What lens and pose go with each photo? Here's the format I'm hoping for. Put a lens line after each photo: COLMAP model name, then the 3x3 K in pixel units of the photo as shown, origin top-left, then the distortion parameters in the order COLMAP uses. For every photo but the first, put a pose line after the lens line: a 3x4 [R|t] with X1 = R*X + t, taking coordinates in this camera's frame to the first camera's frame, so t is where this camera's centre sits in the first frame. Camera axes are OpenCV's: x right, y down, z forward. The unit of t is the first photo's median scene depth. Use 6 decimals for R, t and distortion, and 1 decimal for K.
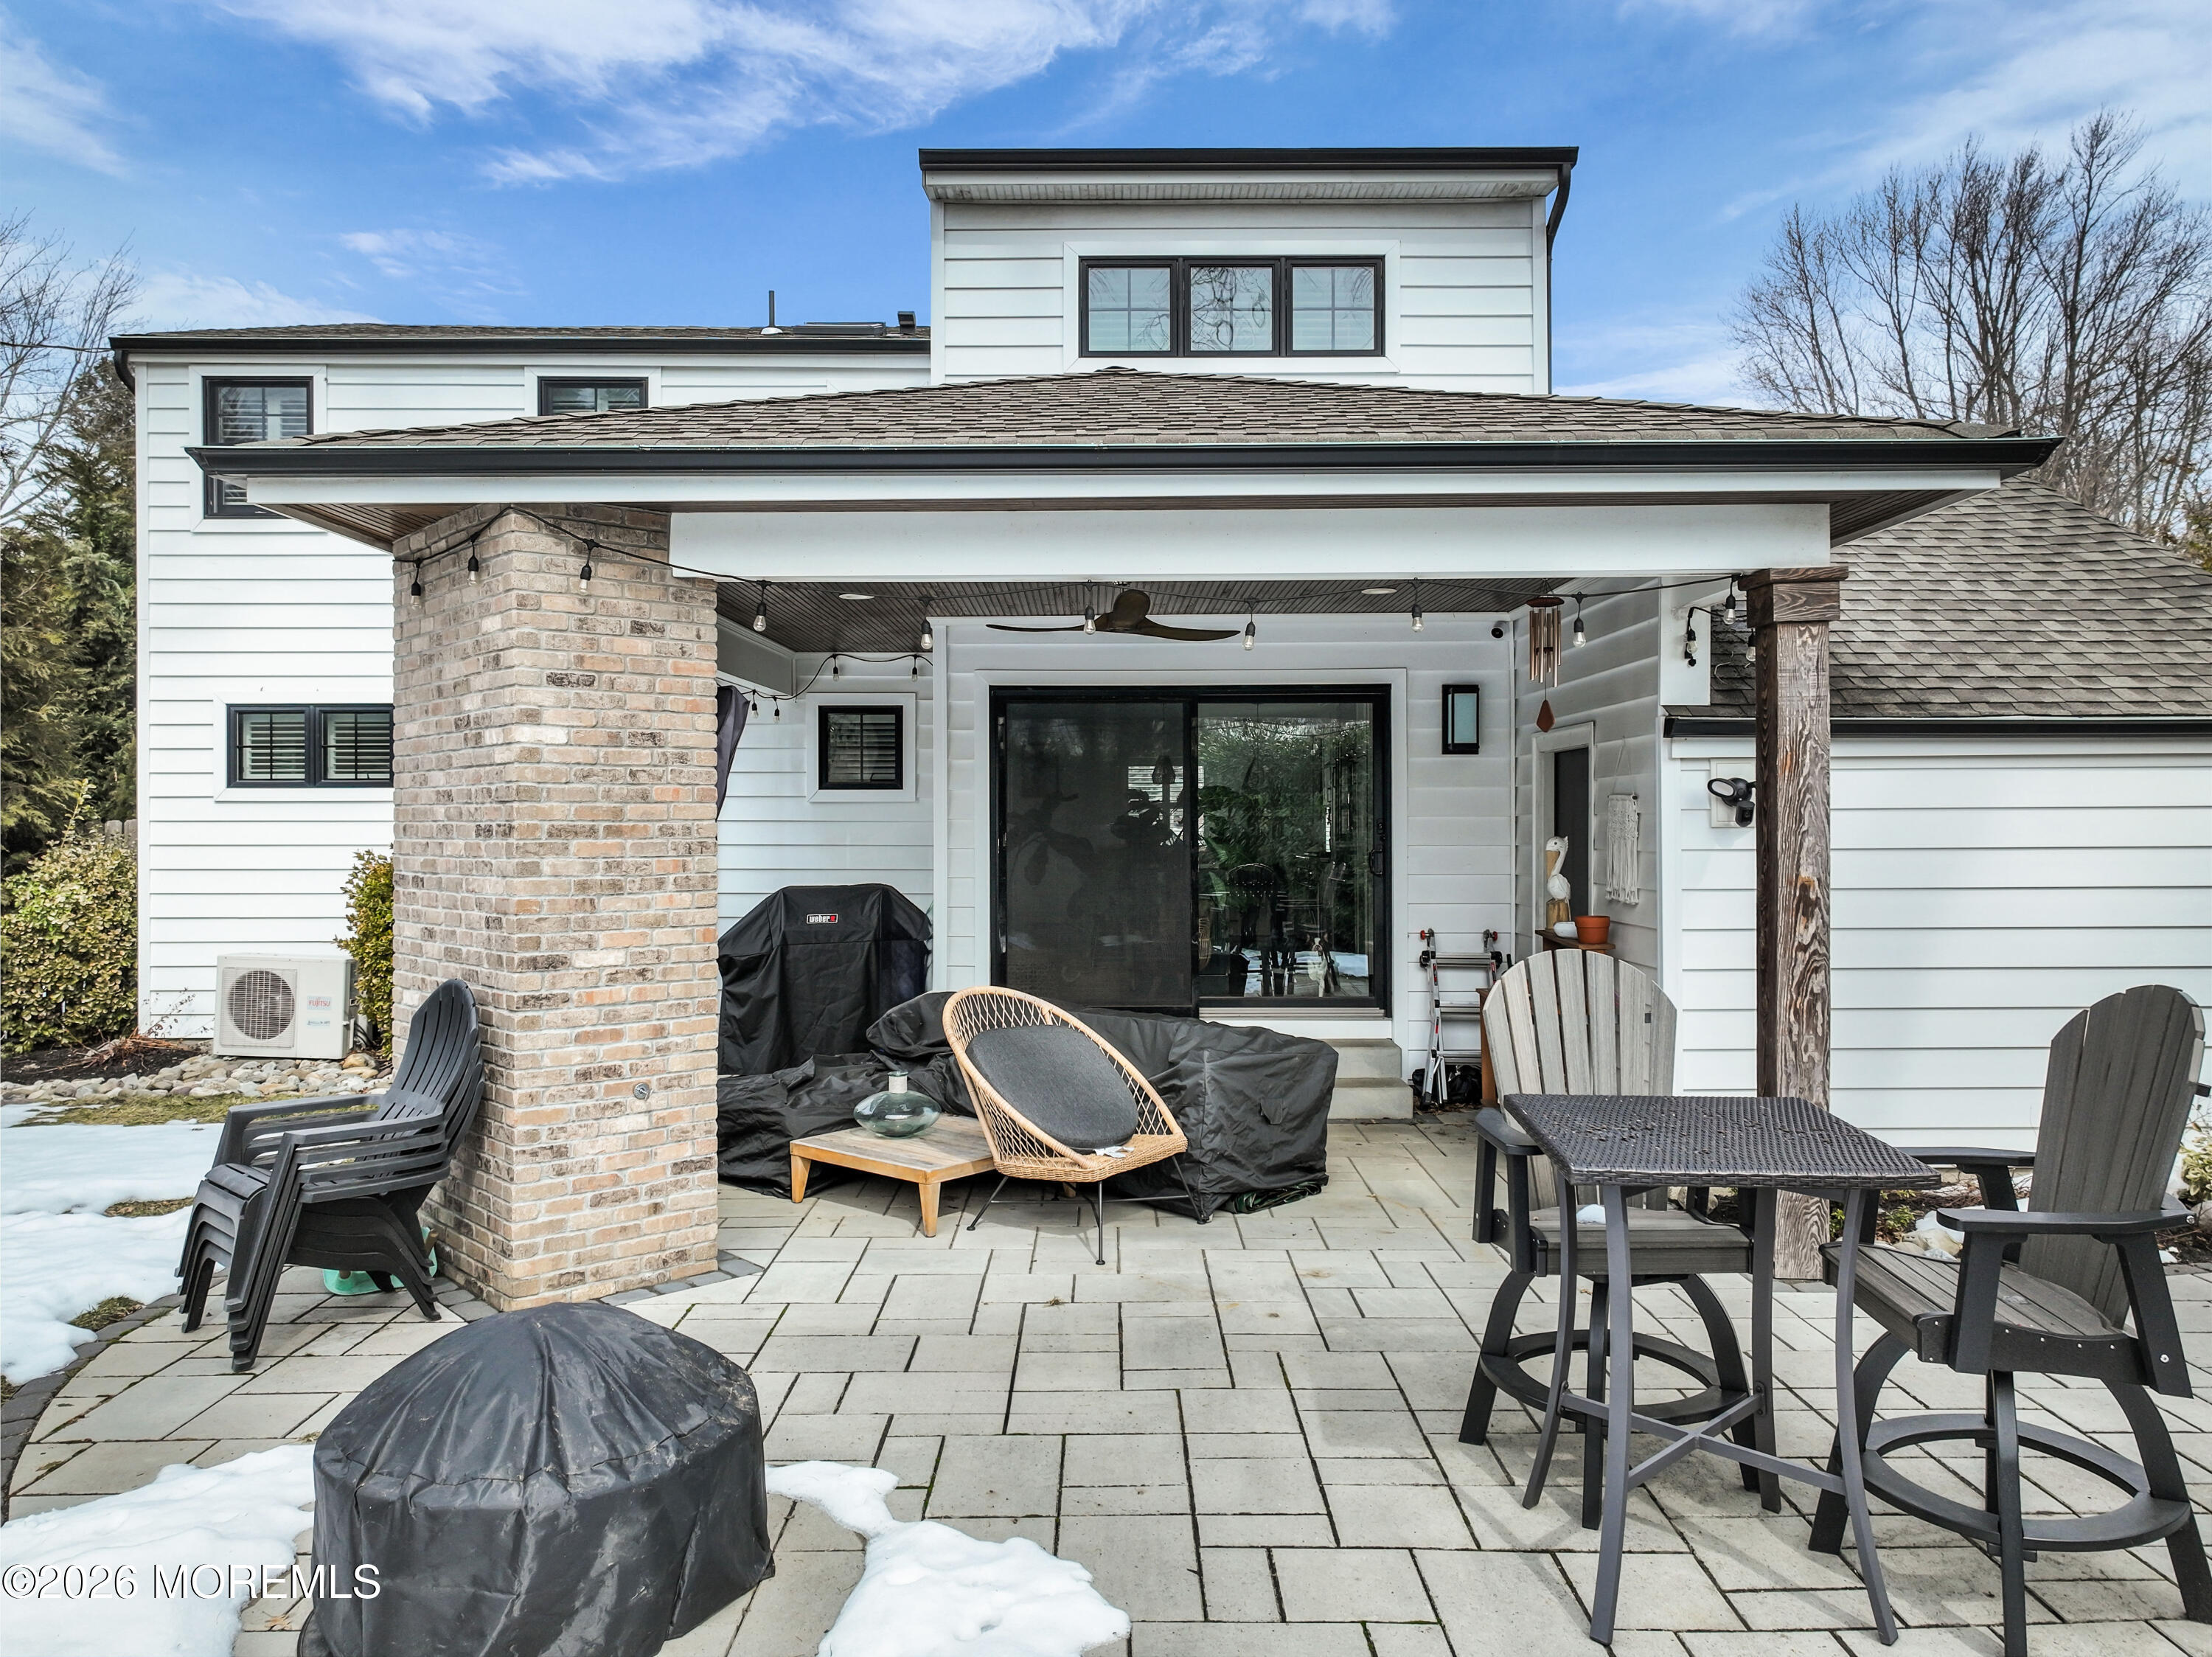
lens RADIAL K [[1533.8, 0, 1051.5], [0, 1533.8, 830.8], [0, 0, 1]] dist [-0.000900, -0.000683]
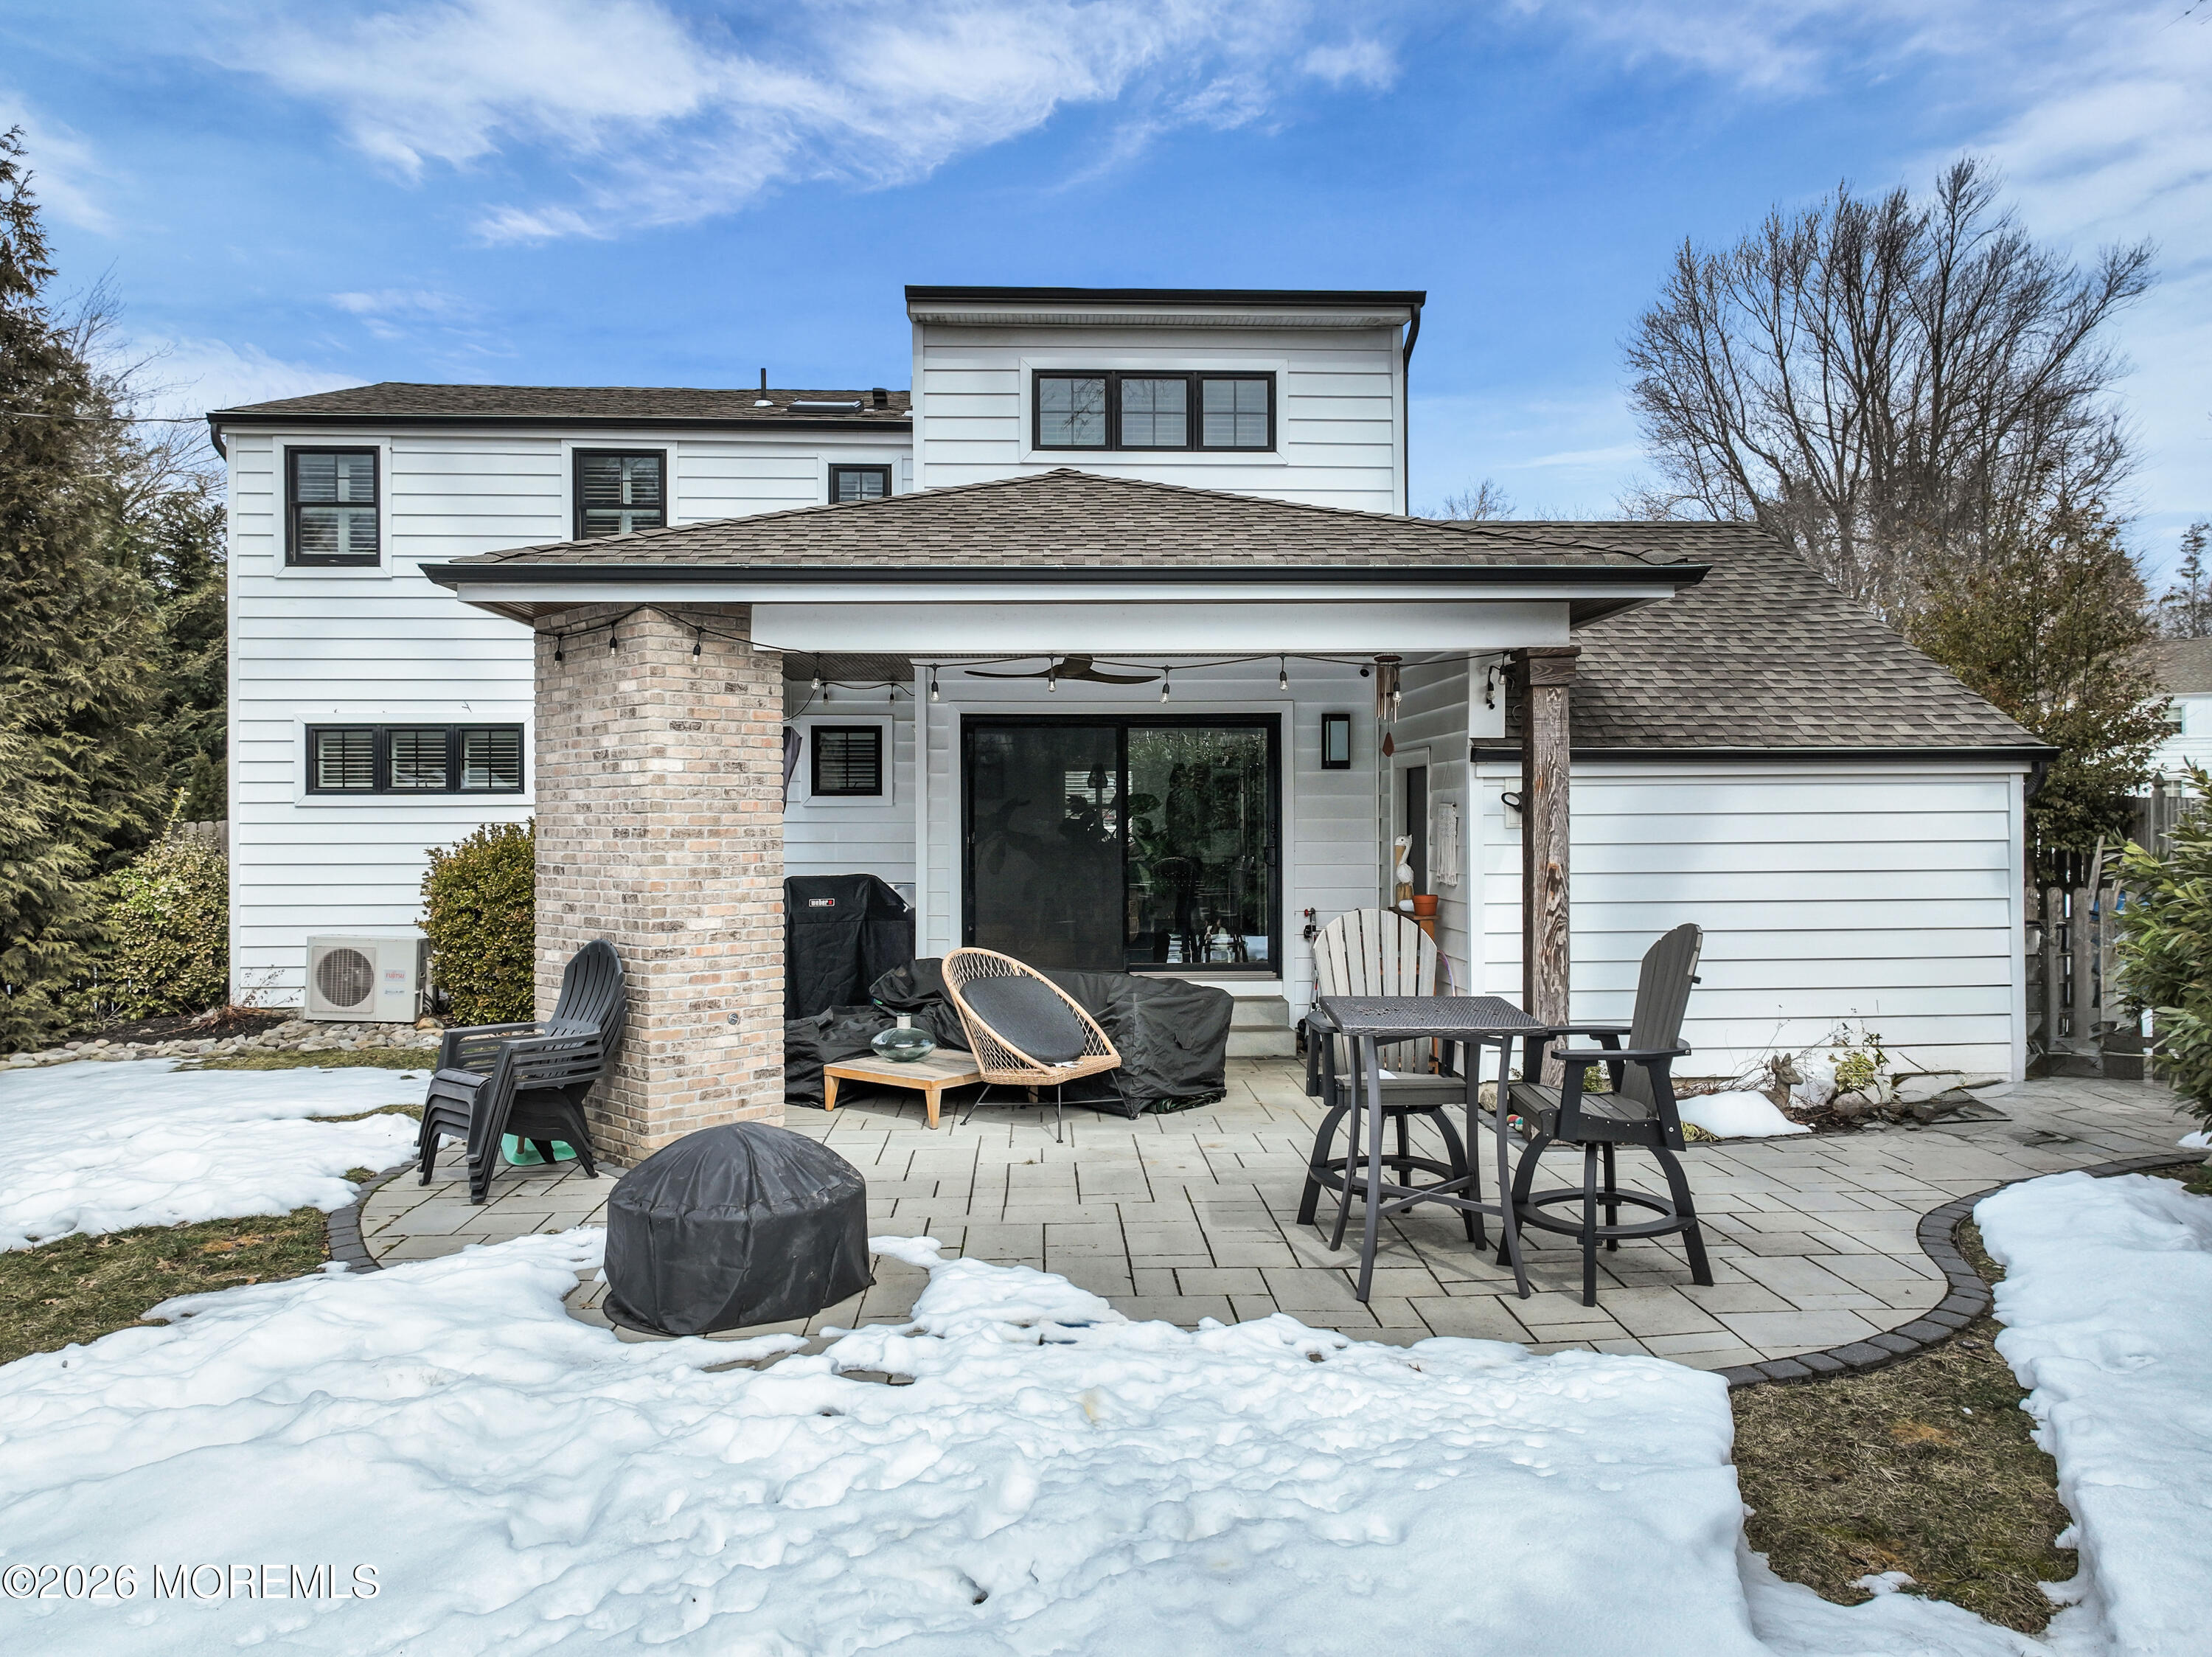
lens RADIAL K [[1533.8, 0, 1051.5], [0, 1533.8, 830.8], [0, 0, 1]] dist [-0.000900, -0.000683]
pose [[0.998909, -0.001752, 0.046662, -0.030383], [0.001637, 0.999996, 0.002509, -0.003509], [-0.046666, -0.002430, 0.998908, -0.296752]]
